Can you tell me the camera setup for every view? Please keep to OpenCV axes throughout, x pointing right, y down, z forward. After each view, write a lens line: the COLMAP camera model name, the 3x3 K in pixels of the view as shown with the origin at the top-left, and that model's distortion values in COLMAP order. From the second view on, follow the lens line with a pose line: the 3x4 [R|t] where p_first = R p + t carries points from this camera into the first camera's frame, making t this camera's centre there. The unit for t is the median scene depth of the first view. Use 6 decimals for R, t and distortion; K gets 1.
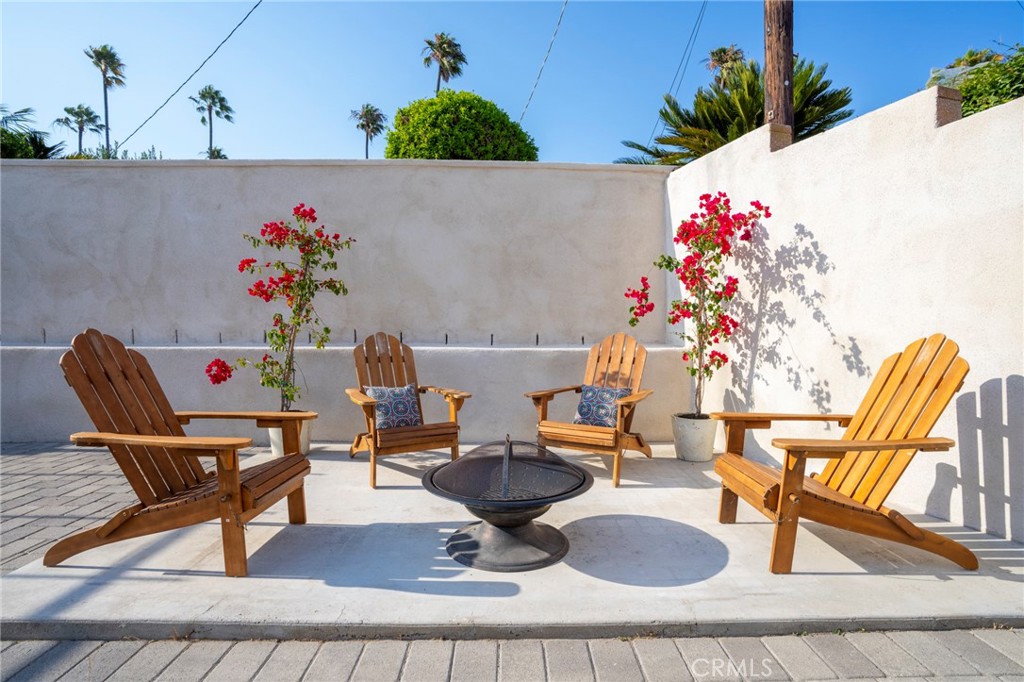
lens RADIAL K [[507.5, 0, 509.1], [0, 507.5, 315.3], [0, 0, 1]] dist [-0.047166, 0.000490]
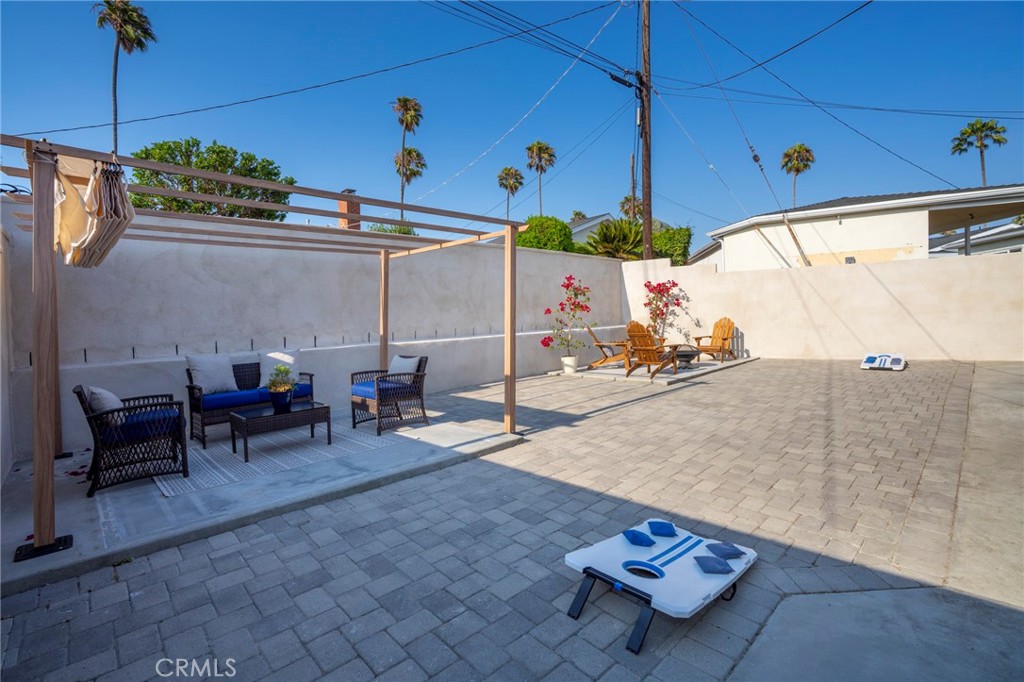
lens RADIAL K [[503.7, 0, 491.0], [0, 503.7, 338.3], [0, 0, 1]] dist [-0.003324, 0.000287]
pose [[0.724531, -0.056114, 0.686954, -2.434670], [0.026354, 0.998207, 0.053743, -0.042677], [-0.688738, -0.020834, 0.724711, -0.593320]]
